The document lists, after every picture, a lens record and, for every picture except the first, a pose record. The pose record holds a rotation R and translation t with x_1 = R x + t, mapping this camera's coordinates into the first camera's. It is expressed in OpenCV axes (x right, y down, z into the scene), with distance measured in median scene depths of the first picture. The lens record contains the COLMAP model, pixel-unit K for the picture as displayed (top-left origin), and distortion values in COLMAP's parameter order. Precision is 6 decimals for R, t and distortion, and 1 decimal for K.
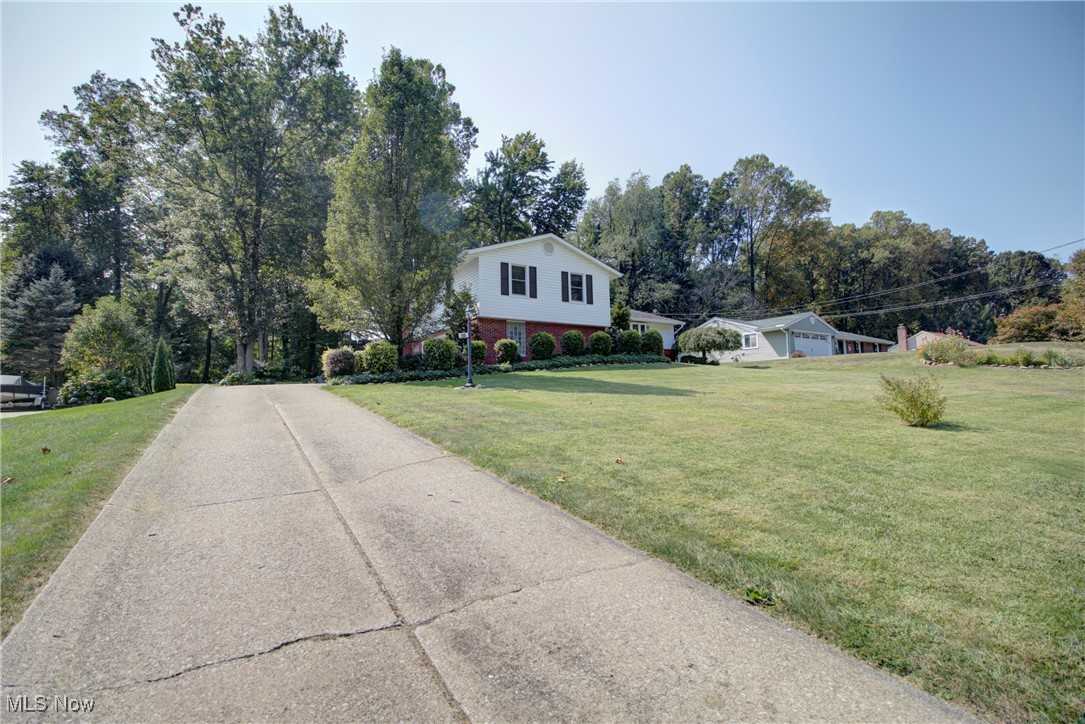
lens RADIAL K [[502.5, 0, 545.3], [0, 502.5, 362.9], [0, 0, 1]] dist [-0.026754, -0.001989]
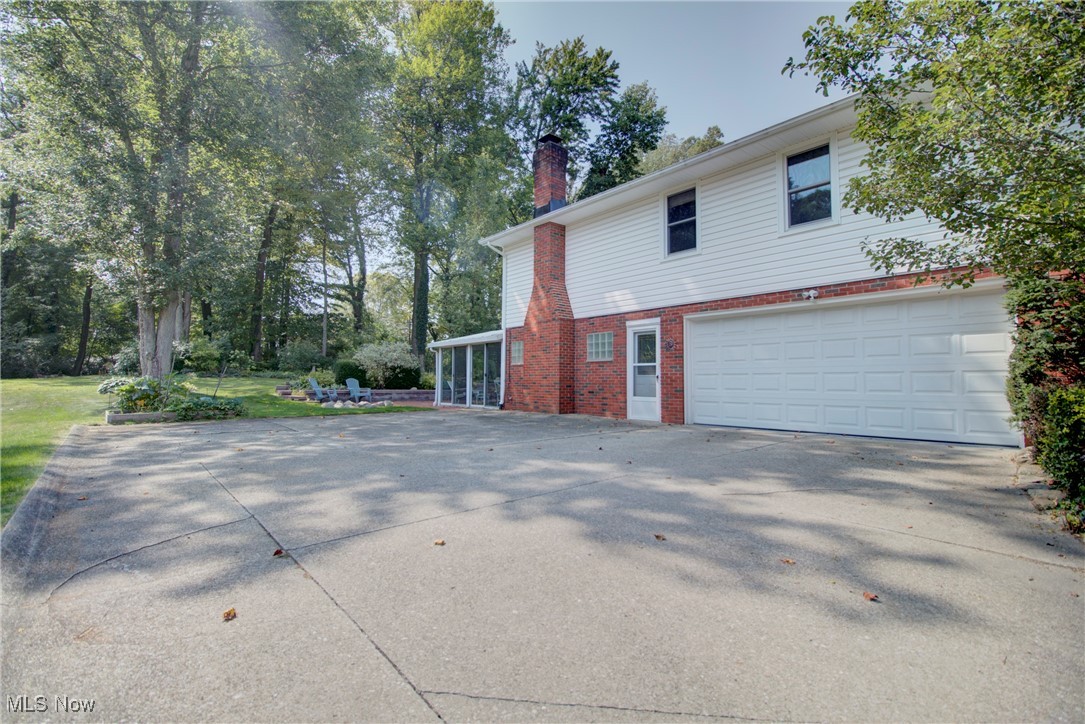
lens RADIAL K [[502.5, 0, 540.4], [0, 502.5, 361.6], [0, 0, 1]] dist [-0.026754, -0.001989]
pose [[0.988886, 0.036342, 0.144165, -0.226670], [-0.040047, 0.998936, 0.022885, -0.008647], [-0.143180, -0.028404, 0.989289, 0.353226]]
